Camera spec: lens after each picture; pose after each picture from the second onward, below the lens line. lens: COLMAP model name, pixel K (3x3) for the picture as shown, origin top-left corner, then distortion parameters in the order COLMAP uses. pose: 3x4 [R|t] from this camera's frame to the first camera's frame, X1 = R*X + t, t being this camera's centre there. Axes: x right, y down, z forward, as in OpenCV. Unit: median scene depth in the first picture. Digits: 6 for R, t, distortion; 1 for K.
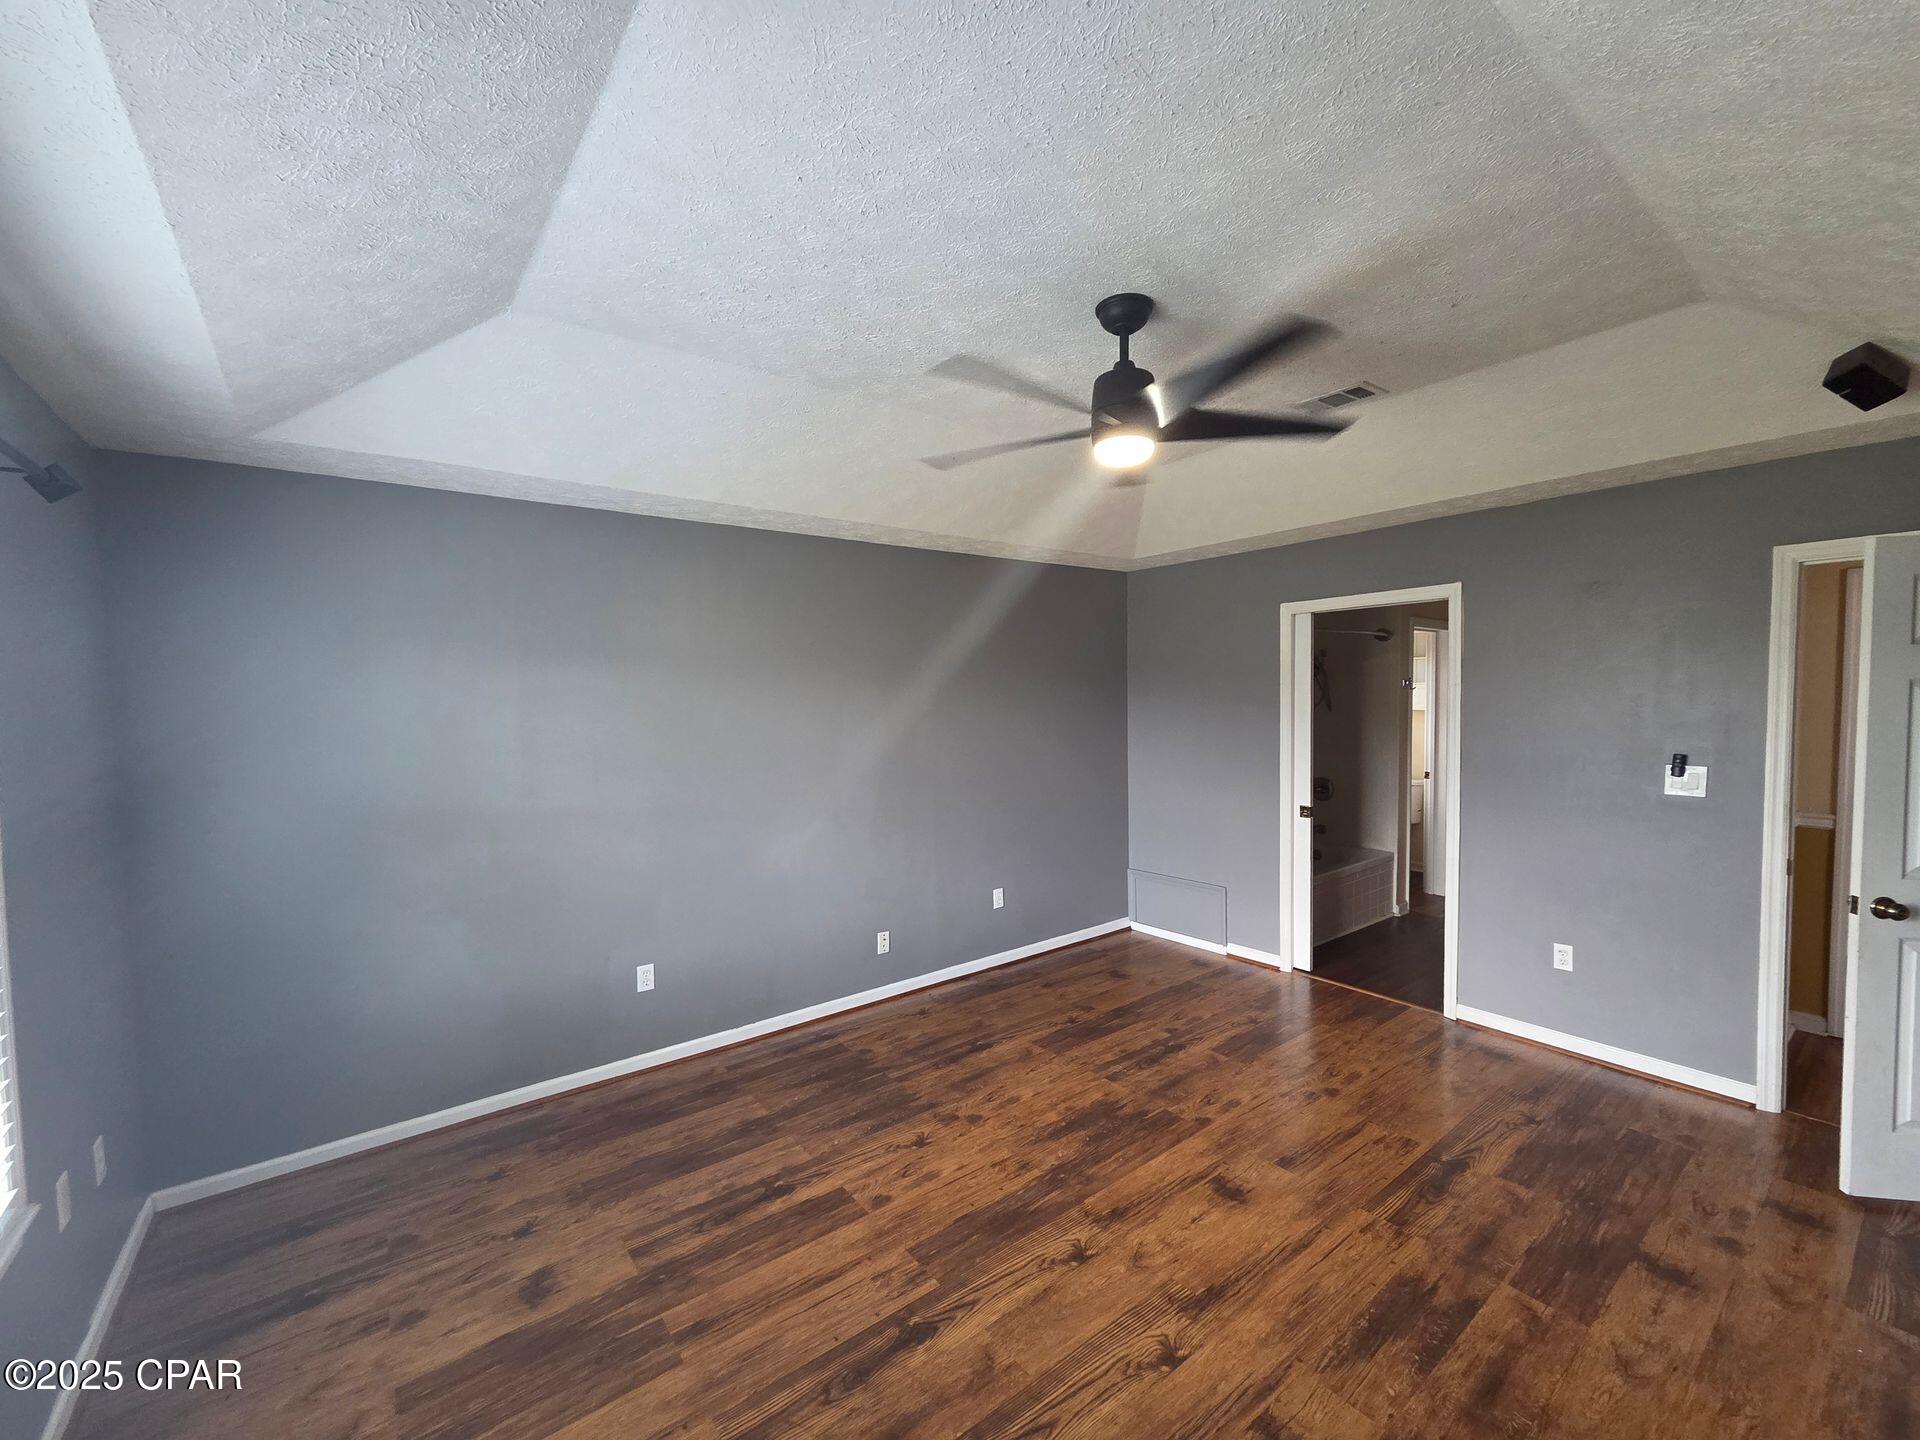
lens RADIAL K [[788.9, 0, 960.2], [0, 788.9, 728.2], [0, 0, 1]] dist [0.002839, 0.001542]
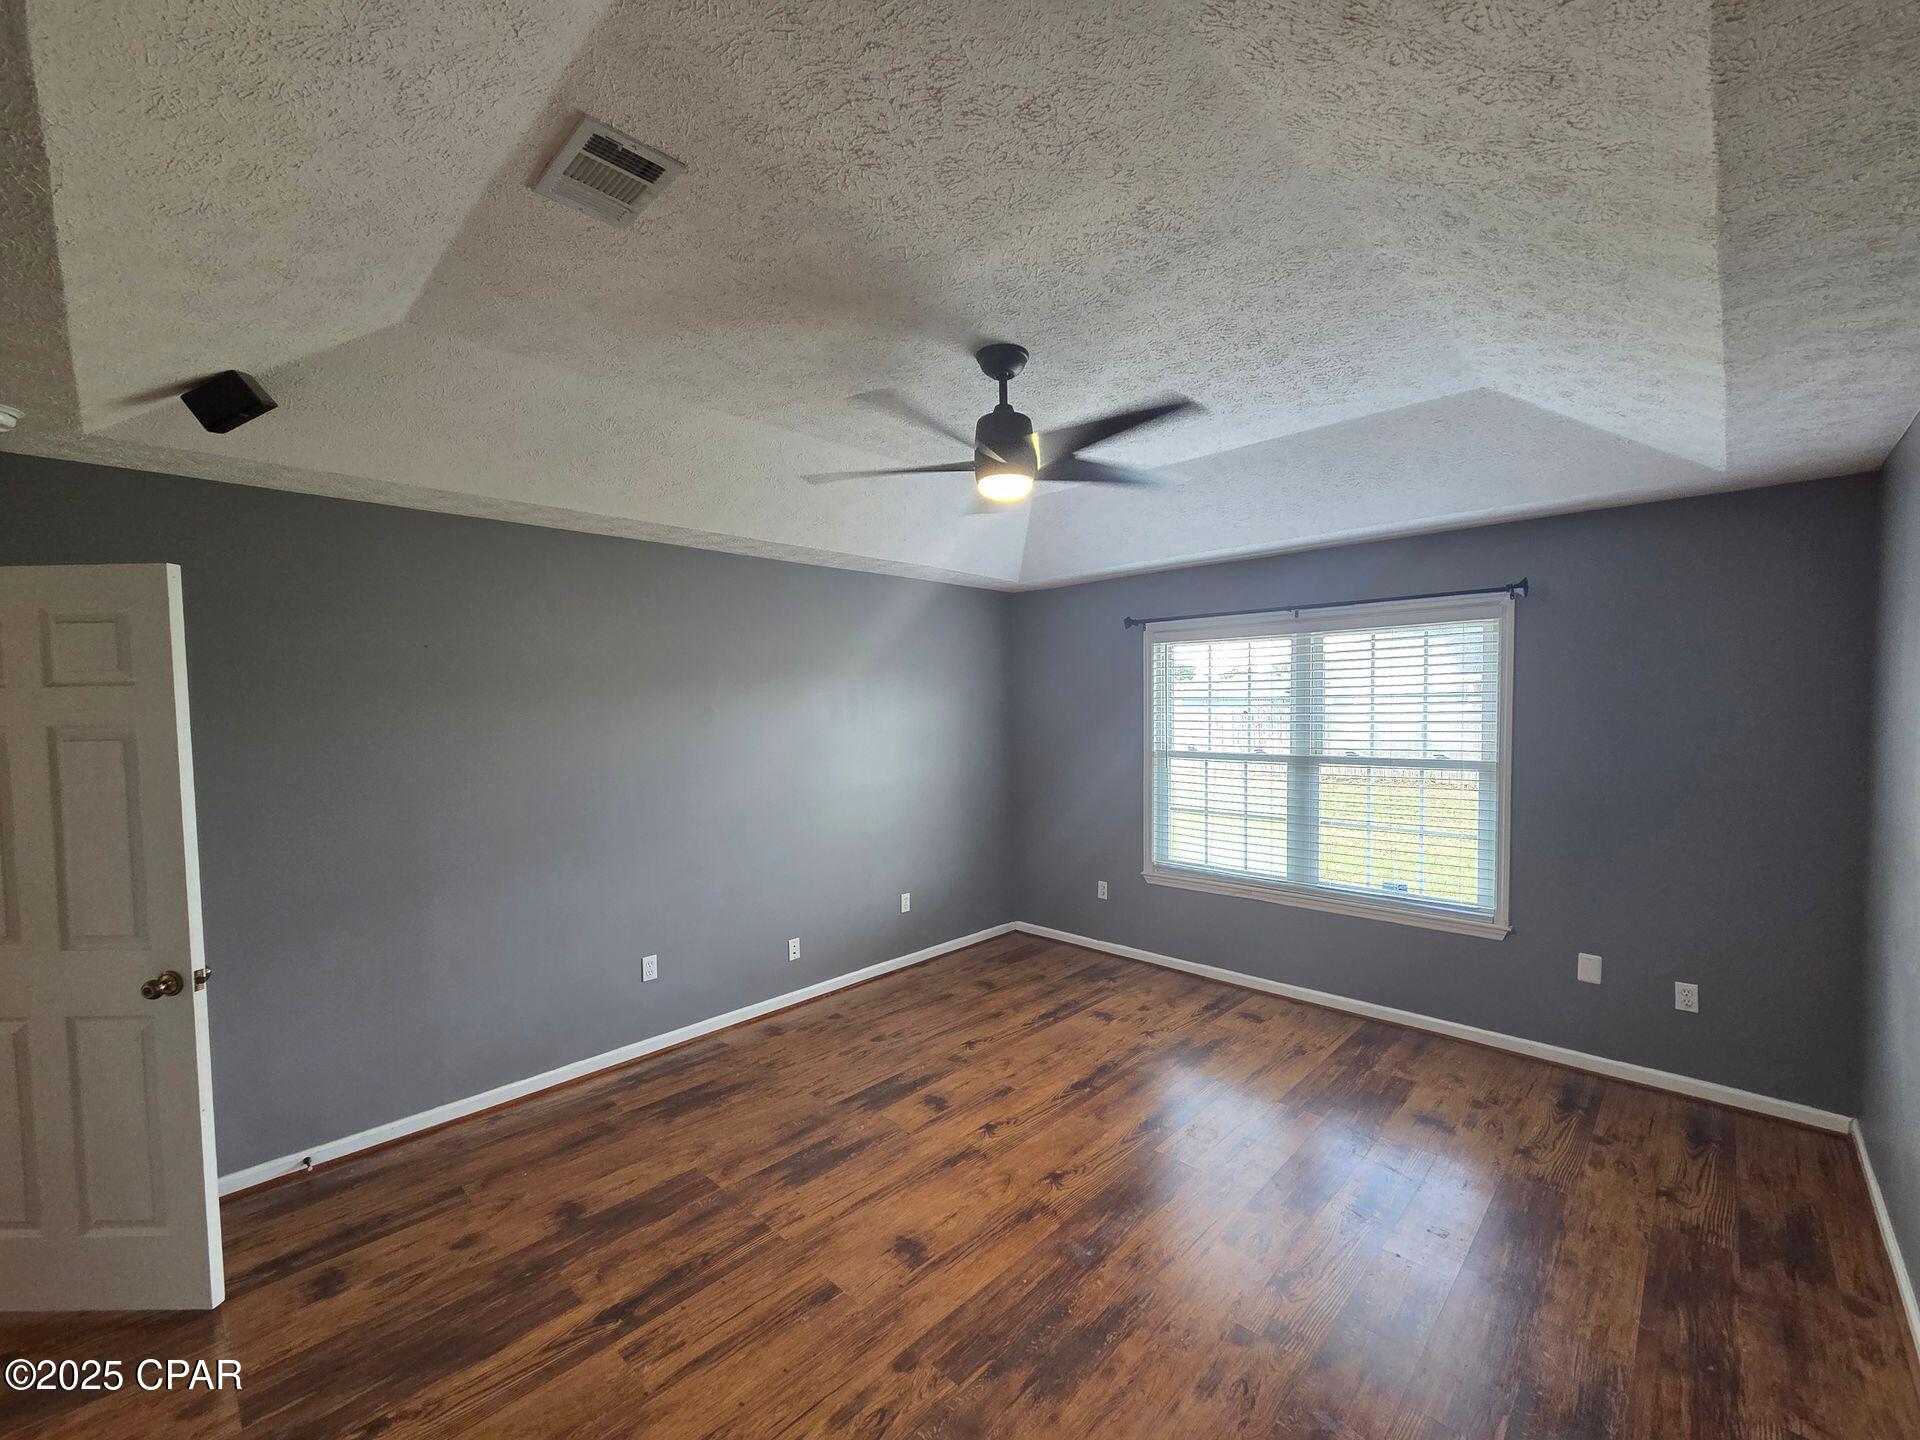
lens RADIAL K [[788.9, 0, 963.3], [0, 788.9, 727.5], [0, 0, 1]] dist [0.002839, 0.001542]
pose [[-0.988274, 0.037405, -0.148039, 0.403659], [0.026141, 0.996664, 0.077320, -0.097214], [0.150437, 0.072544, -0.985954, 1.935131]]
